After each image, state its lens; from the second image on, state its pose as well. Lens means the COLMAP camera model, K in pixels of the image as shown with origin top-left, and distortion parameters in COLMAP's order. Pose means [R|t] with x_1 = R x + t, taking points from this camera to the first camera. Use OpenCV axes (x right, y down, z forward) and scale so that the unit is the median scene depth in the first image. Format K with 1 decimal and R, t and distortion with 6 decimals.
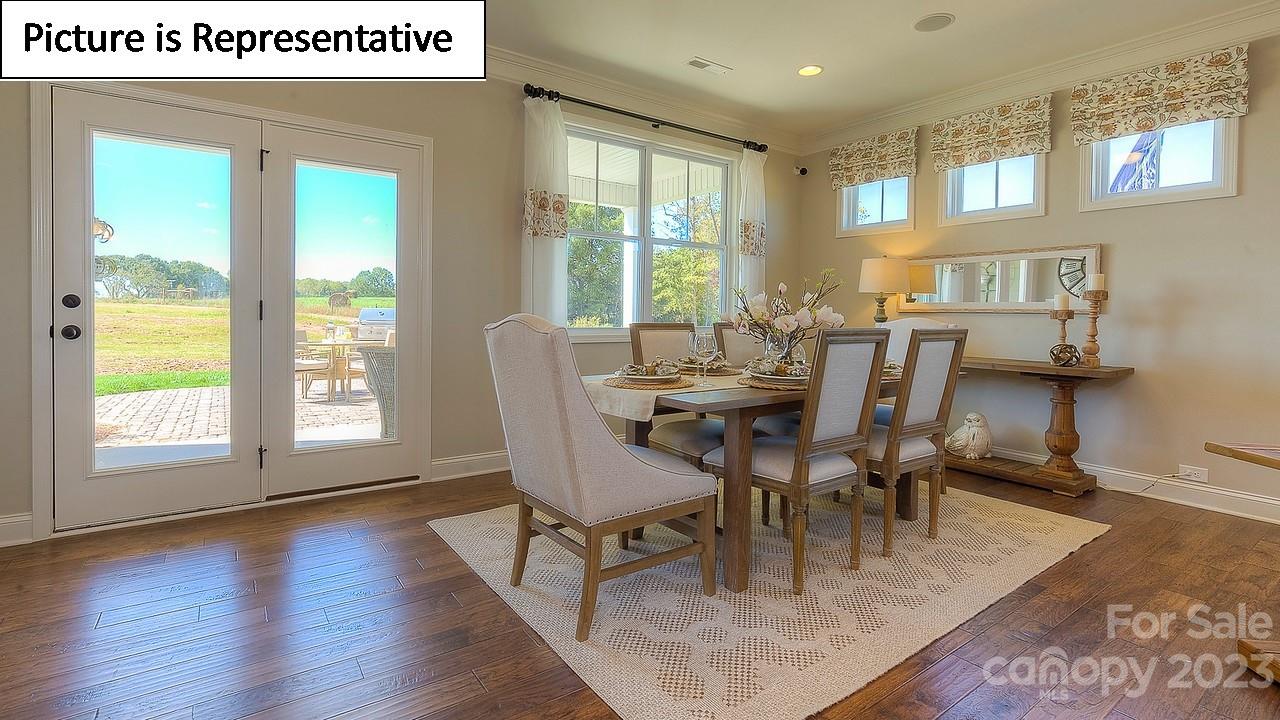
lens RADIAL K [[594.4, 0, 642.1], [0, 594.4, 323.1], [0, 0, 1]] dist [-0.003046, -0.000291]
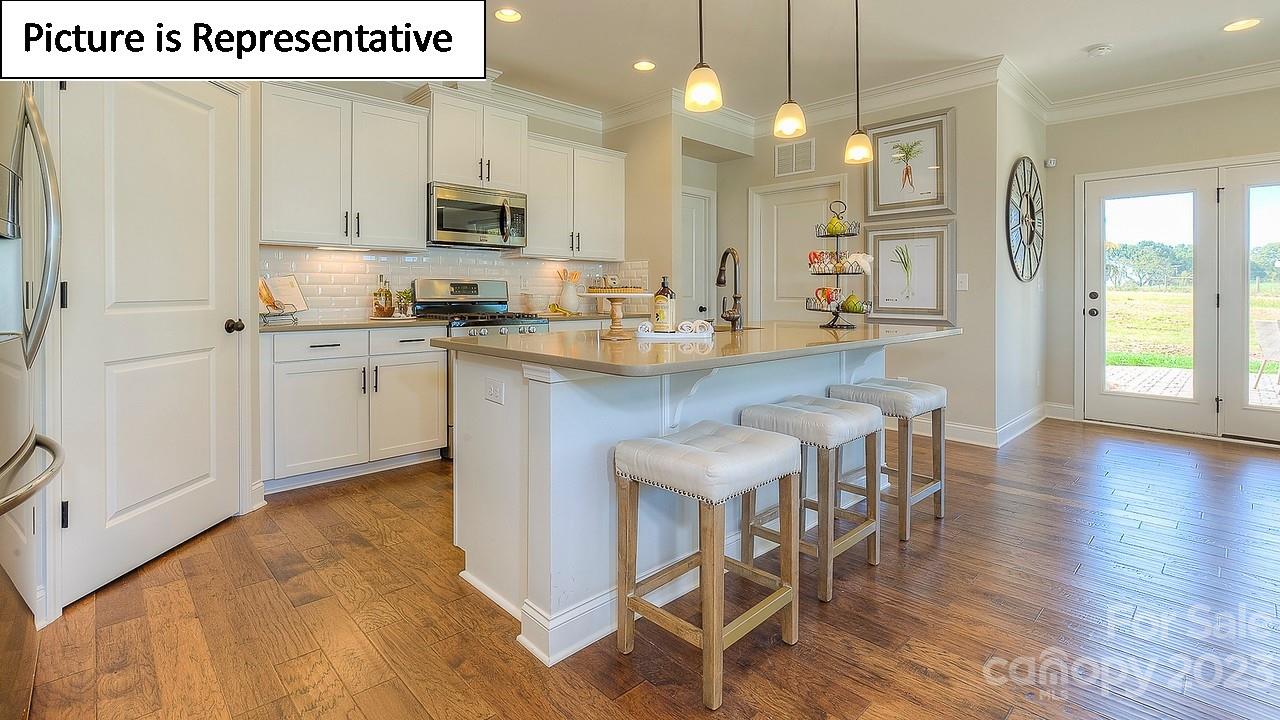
lens RADIAL K [[569.4, 0, 641.8], [0, 569.4, 294.5], [0, 0, 1]] dist [-0.002304, -0.000255]
pose [[0.146889, -0.009850, -0.989104, 0.484253], [-0.017287, 0.999772, -0.012523, 0.005341], [0.989002, 0.018938, 0.146685, -0.543446]]
